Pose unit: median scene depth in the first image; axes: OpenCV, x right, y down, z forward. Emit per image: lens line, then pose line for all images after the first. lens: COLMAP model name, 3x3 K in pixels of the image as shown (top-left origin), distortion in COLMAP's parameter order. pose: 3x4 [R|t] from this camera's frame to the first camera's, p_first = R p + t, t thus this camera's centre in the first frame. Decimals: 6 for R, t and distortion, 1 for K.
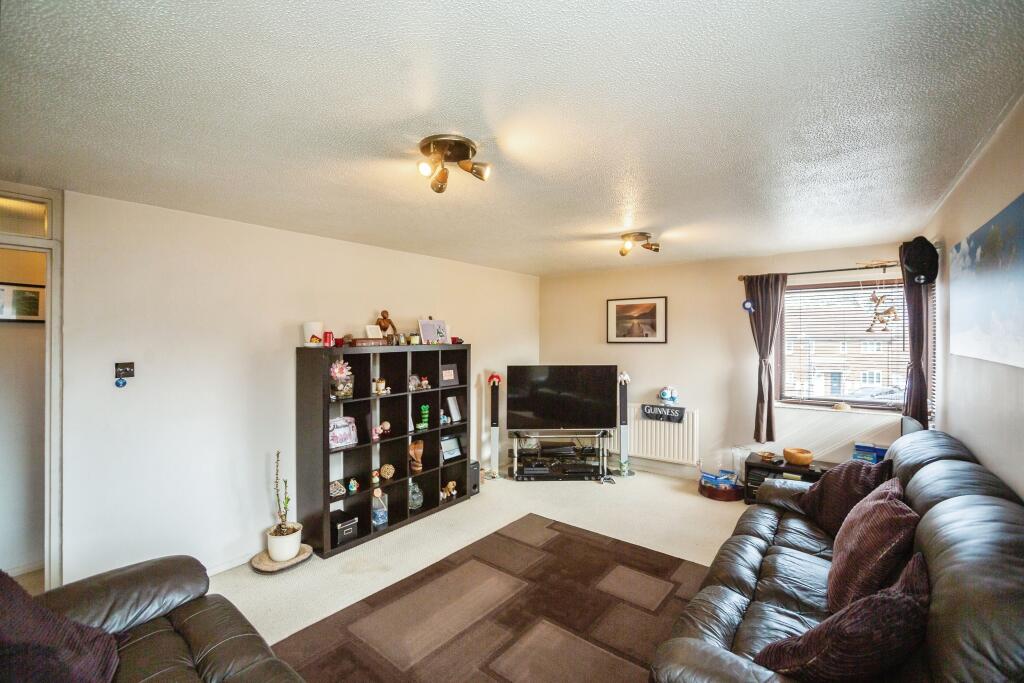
lens RADIAL K [[435.9, 0, 514.6], [0, 435.9, 334.6], [0, 0, 1]] dist [-0.043189, -0.000052]
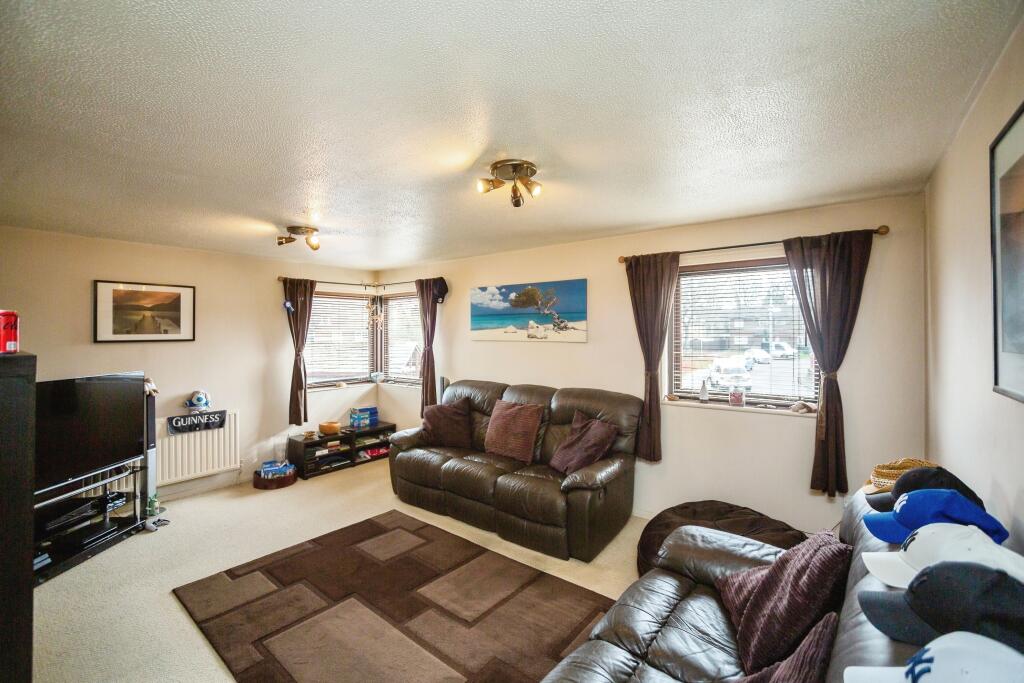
lens RADIAL K [[435.9, 0, 514.6], [0, 435.9, 334.6], [0, 0, 1]] dist [-0.043189, -0.000052]
pose [[-0.000257, -0.001429, 0.999999, -0.568869], [0.001452, 0.999998, 0.001430, 0.008268], [-0.999999, 0.001452, -0.000255, 0.419242]]
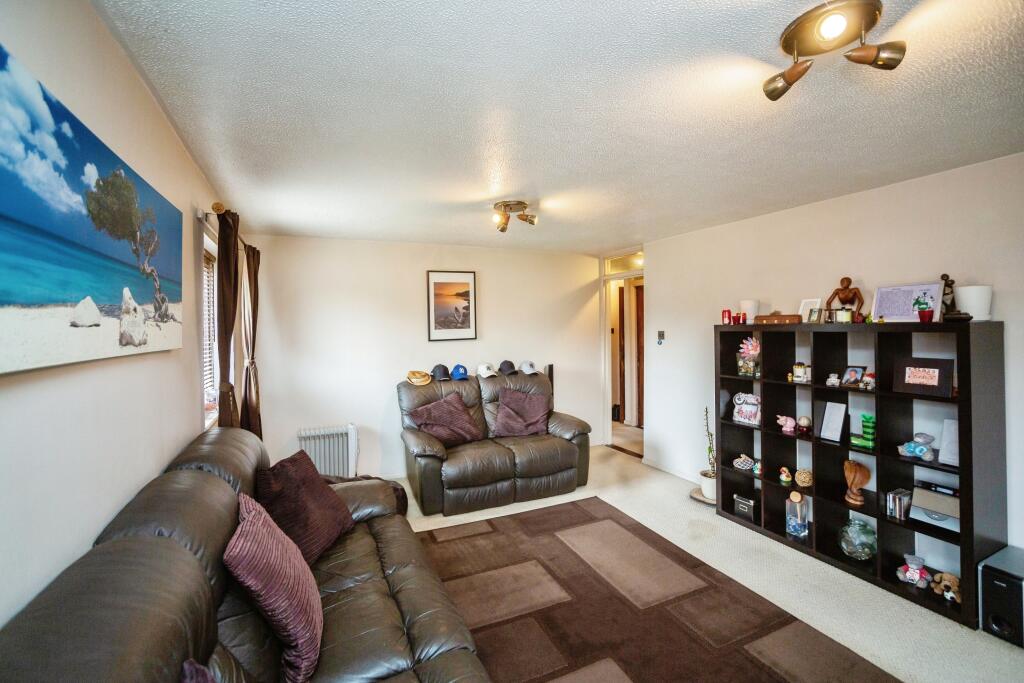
lens RADIAL K [[430.7, 0, 514.5], [0, 430.7, 319.6], [0, 0, 1]] dist [-0.001842, -0.000154]
pose [[-0.433518, 0.007080, -0.901117, 0.578579], [0.022613, 0.999740, -0.003024, 0.006690], [0.900861, -0.021688, -0.433566, 0.745832]]
